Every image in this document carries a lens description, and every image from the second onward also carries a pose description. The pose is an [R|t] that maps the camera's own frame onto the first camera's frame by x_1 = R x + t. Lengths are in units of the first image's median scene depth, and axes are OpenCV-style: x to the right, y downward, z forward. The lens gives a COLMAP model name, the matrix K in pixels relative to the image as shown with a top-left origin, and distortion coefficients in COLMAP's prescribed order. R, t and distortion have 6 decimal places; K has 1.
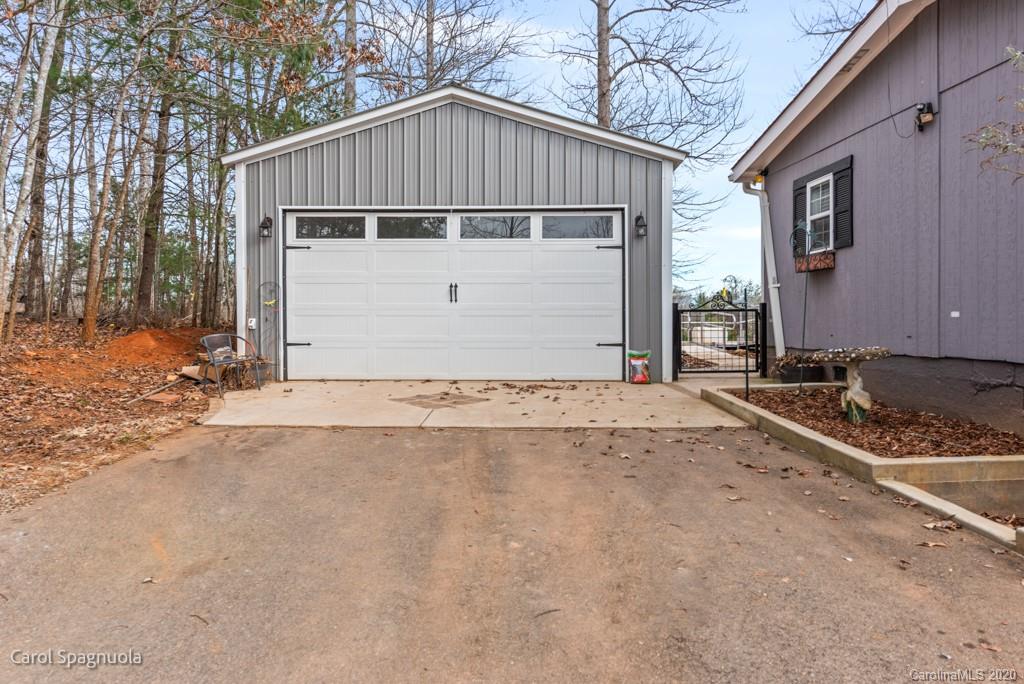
lens RADIAL K [[704.1, 0, 499.7], [0, 704.1, 323.5], [0, 0, 1]] dist [0.018289, -0.002991]
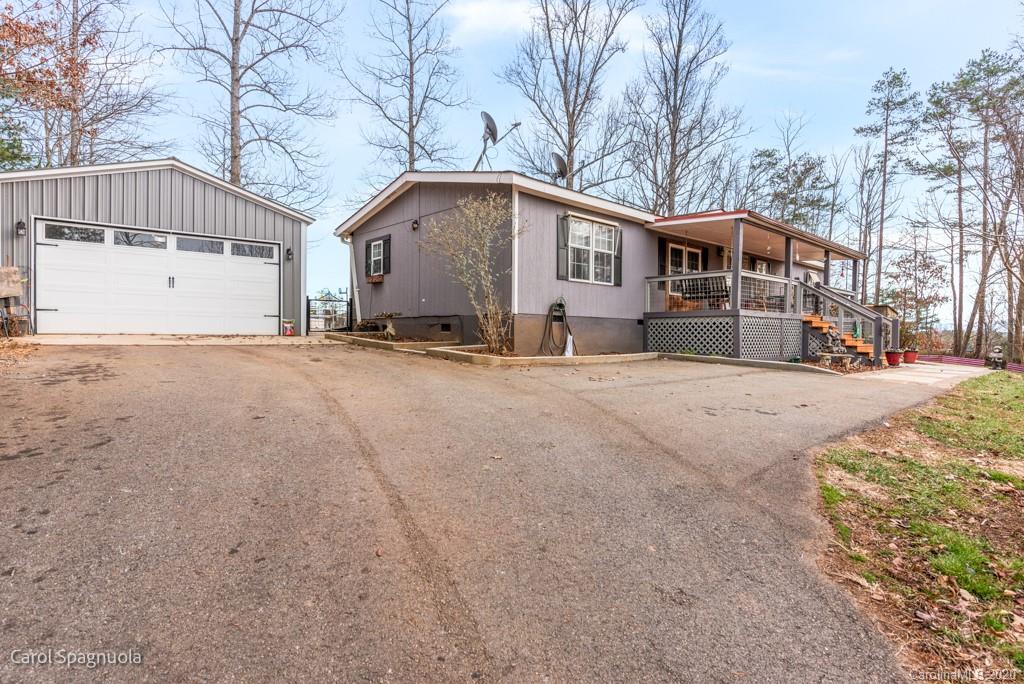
lens RADIAL K [[531.0, 0, 509.9], [0, 531.0, 338.6], [0, 0, 1]] dist [0.020231, -0.001183]
pose [[0.780942, 0.001444, 0.624602, -0.235042], [-0.011454, 0.999862, 0.012009, 0.066719], [-0.624499, -0.016532, 0.780851, -0.505561]]
